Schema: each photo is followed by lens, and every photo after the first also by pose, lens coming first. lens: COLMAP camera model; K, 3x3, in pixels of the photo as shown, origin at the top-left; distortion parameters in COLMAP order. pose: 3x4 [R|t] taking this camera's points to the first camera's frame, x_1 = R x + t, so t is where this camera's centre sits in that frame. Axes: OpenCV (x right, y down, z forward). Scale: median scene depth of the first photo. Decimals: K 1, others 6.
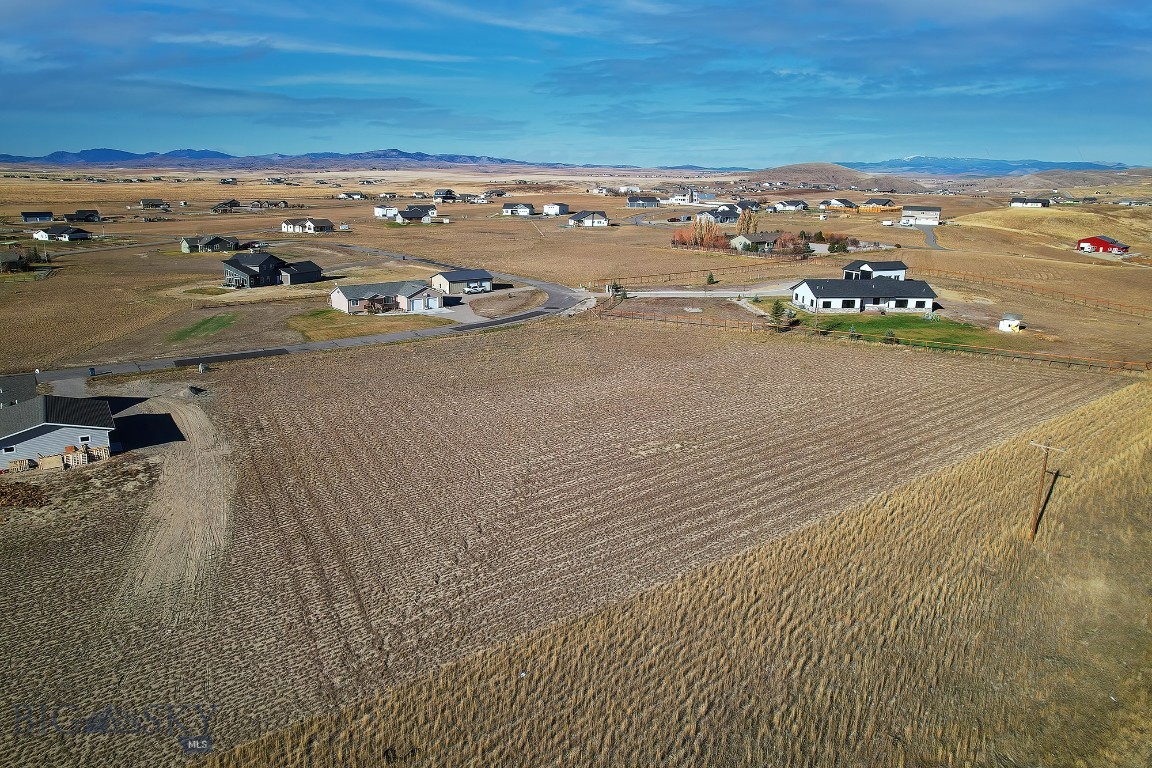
lens RADIAL K [[797.8, 0, 538.8], [0, 797.8, 385.5], [0, 0, 1]] dist [-0.050975, 0.000592]
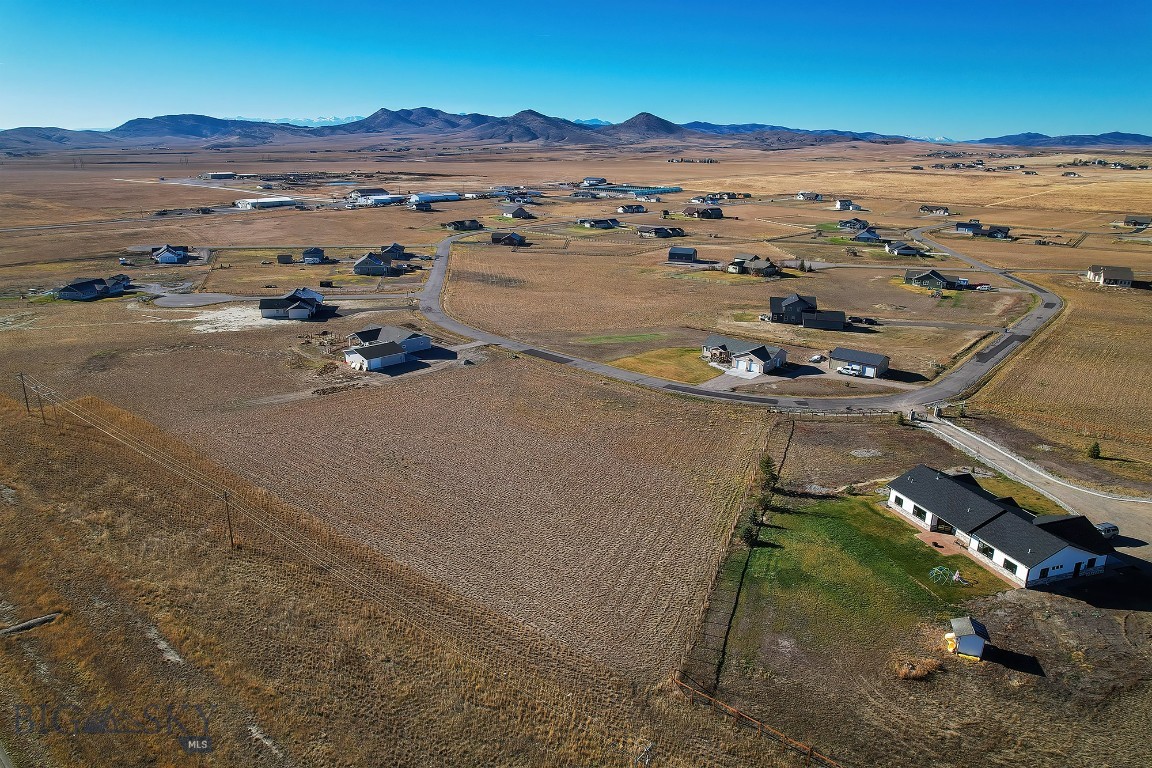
lens RADIAL K [[762.4, 0, 578.1], [0, 762.4, 347.5], [0, 0, 1]] dist [-0.075615, 0.063245]
pose [[0.265915, 0.248556, -0.931402, 0.471546], [-0.261227, 0.948617, 0.178569, -0.149415], [0.927928, 0.195823, 0.317181, 0.225715]]
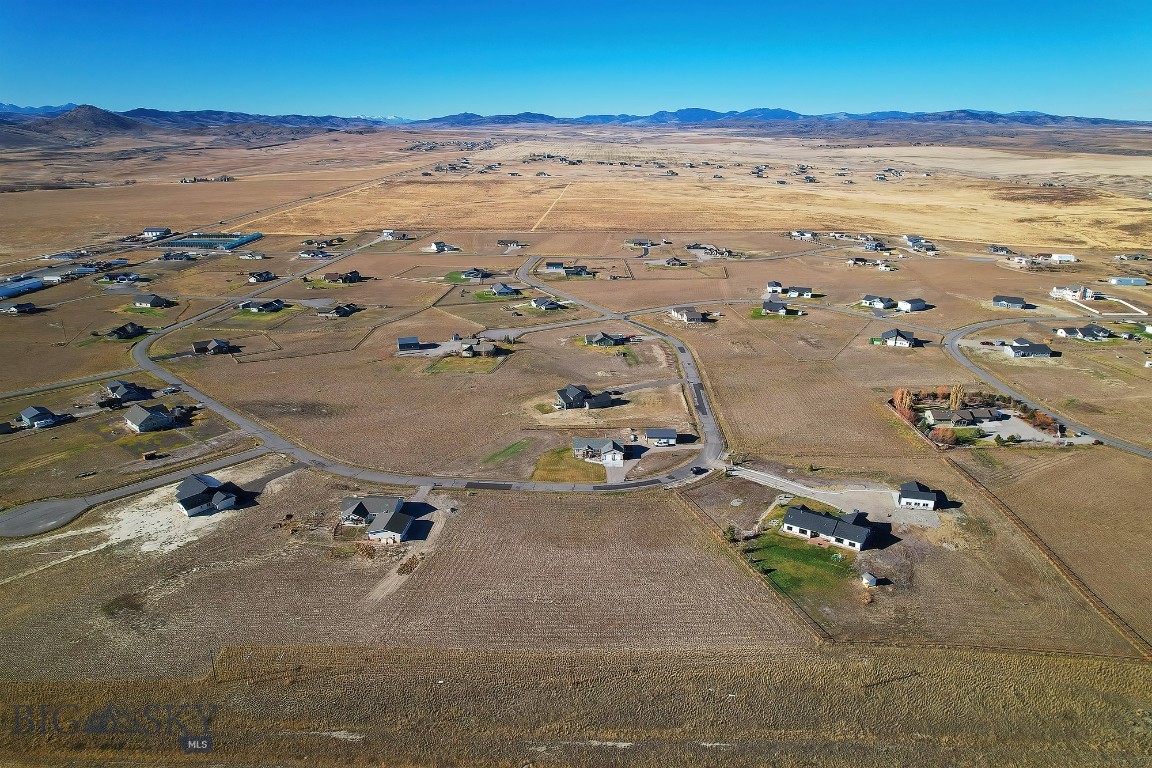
lens RADIAL K [[732.2, 0, 576.0], [0, 732.2, 384.0], [0, 0, 1]] dist [-0.064673, 0.054722]
pose [[0.803695, 0.189947, -0.563910, 0.409921], [-0.150082, 0.981751, 0.116792, -0.259498], [0.575803, -0.009232, 0.817536, -0.258225]]
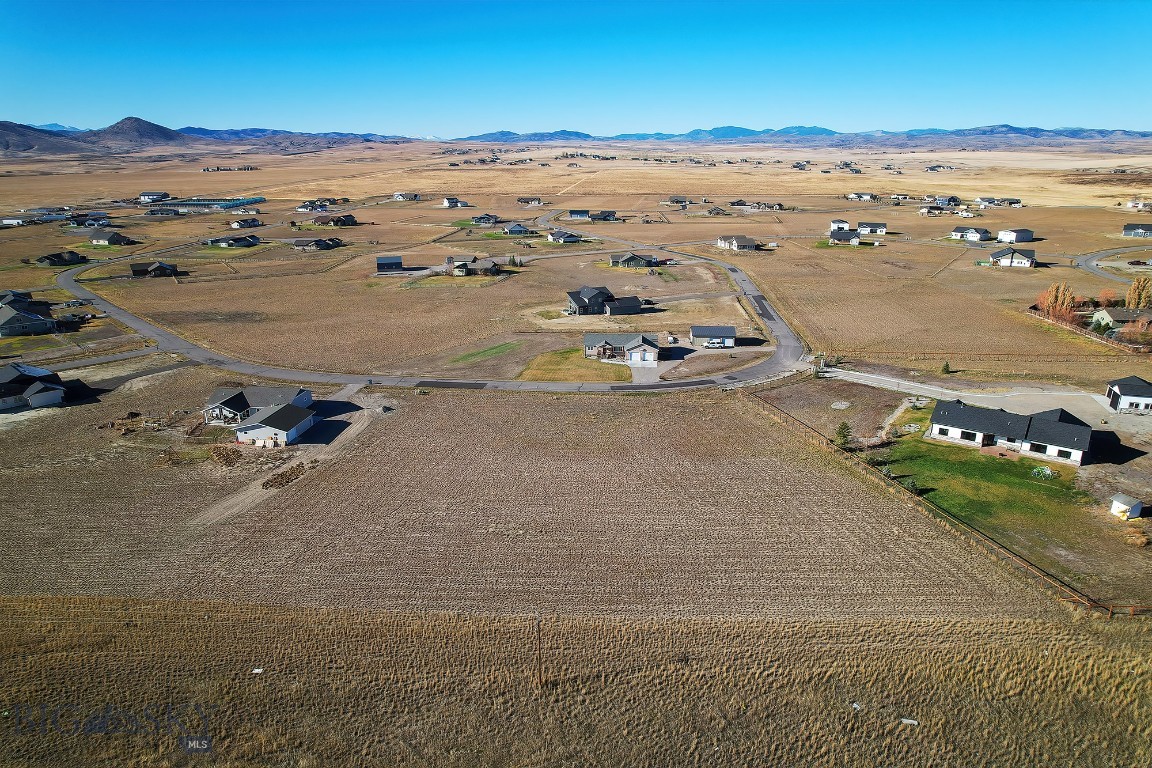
lens RADIAL K [[732.2, 0, 576.0], [0, 732.2, 384.0], [0, 0, 1]] dist [-0.064673, 0.054722]
pose [[0.775478, 0.186317, -0.603258, 0.273282], [-0.155325, 0.982400, 0.103748, -0.092200], [0.611971, 0.013247, 0.790769, 0.010178]]
